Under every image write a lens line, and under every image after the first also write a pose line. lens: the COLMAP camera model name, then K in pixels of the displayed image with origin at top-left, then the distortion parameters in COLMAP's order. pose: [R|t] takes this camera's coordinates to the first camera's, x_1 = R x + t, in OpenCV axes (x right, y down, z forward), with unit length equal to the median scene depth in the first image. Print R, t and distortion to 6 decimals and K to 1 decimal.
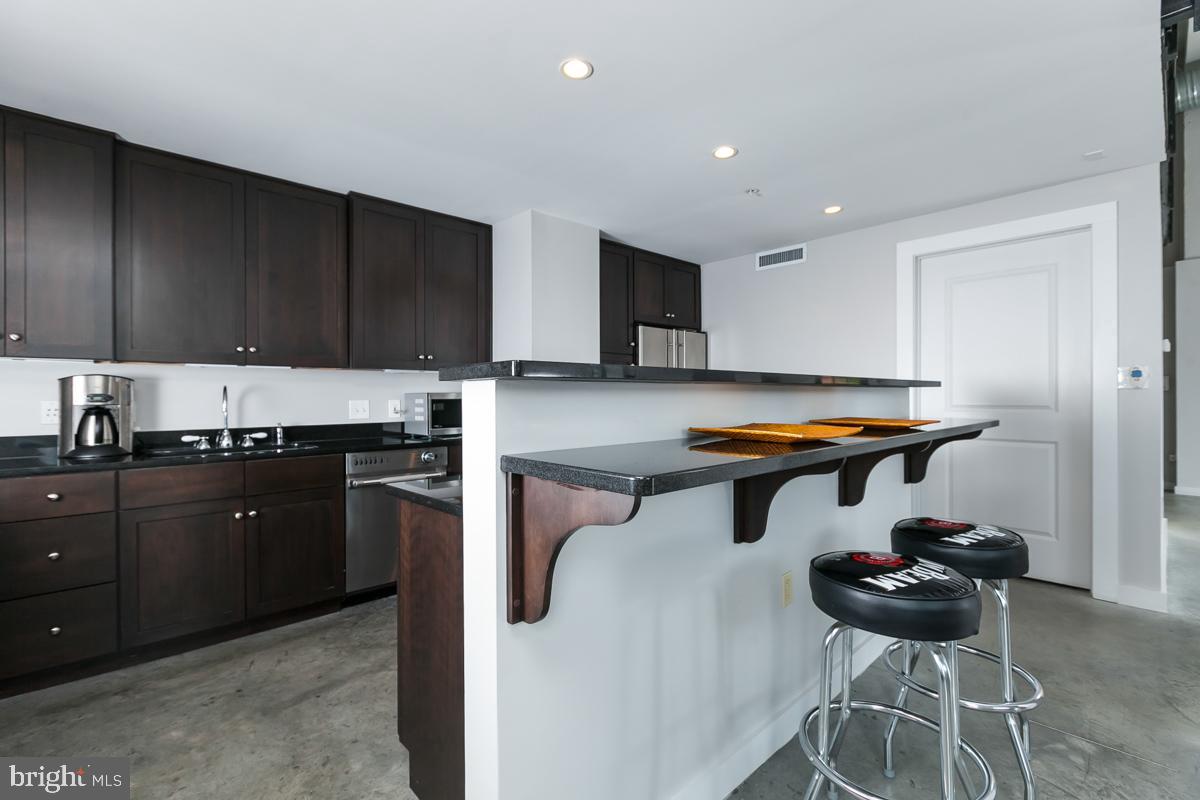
lens RADIAL K [[528.5, 0, 594.1], [0, 528.5, 397.3], [0, 0, 1]] dist [-0.023782, -0.000072]
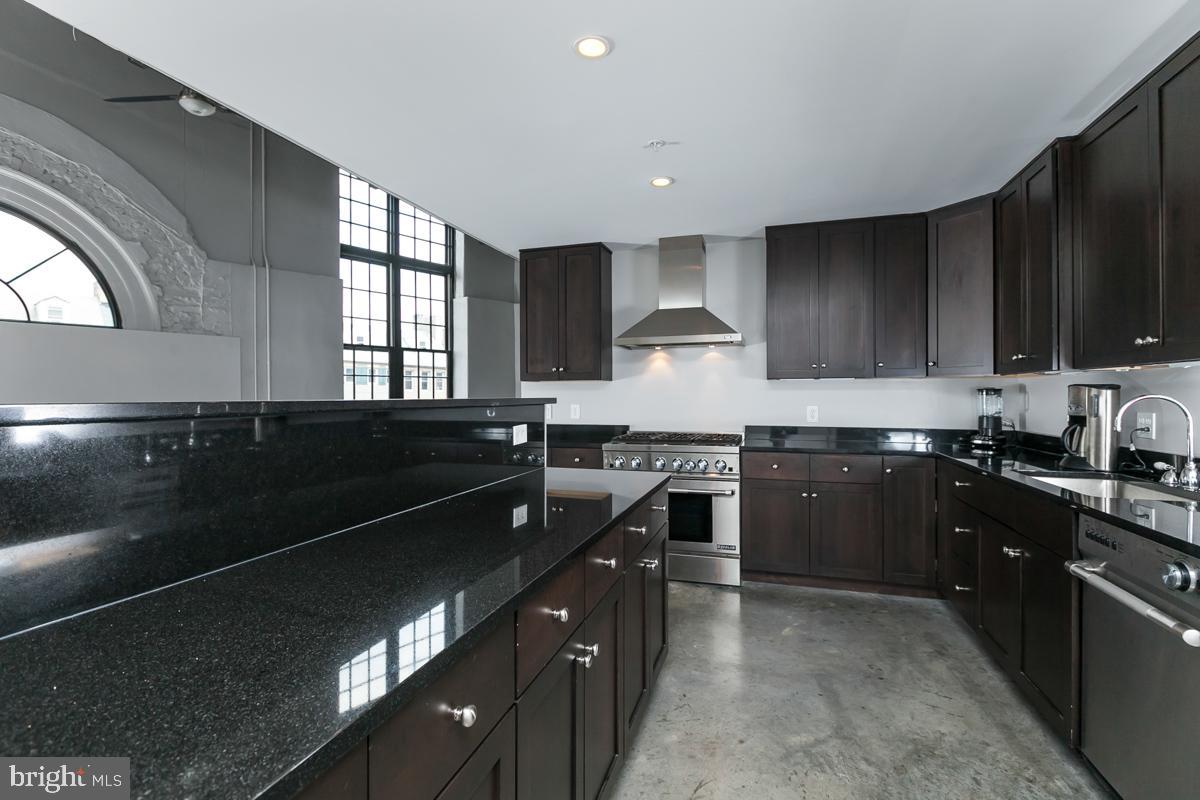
lens RADIAL K [[528.5, 0, 594.1], [0, 528.5, 397.3], [0, 0, 1]] dist [-0.023782, -0.000072]
pose [[-0.873739, 0.007780, -0.486332, 0.372827], [0.006422, 0.999969, 0.004458, -0.035123], [0.486352, 0.000772, -0.873763, 1.665800]]
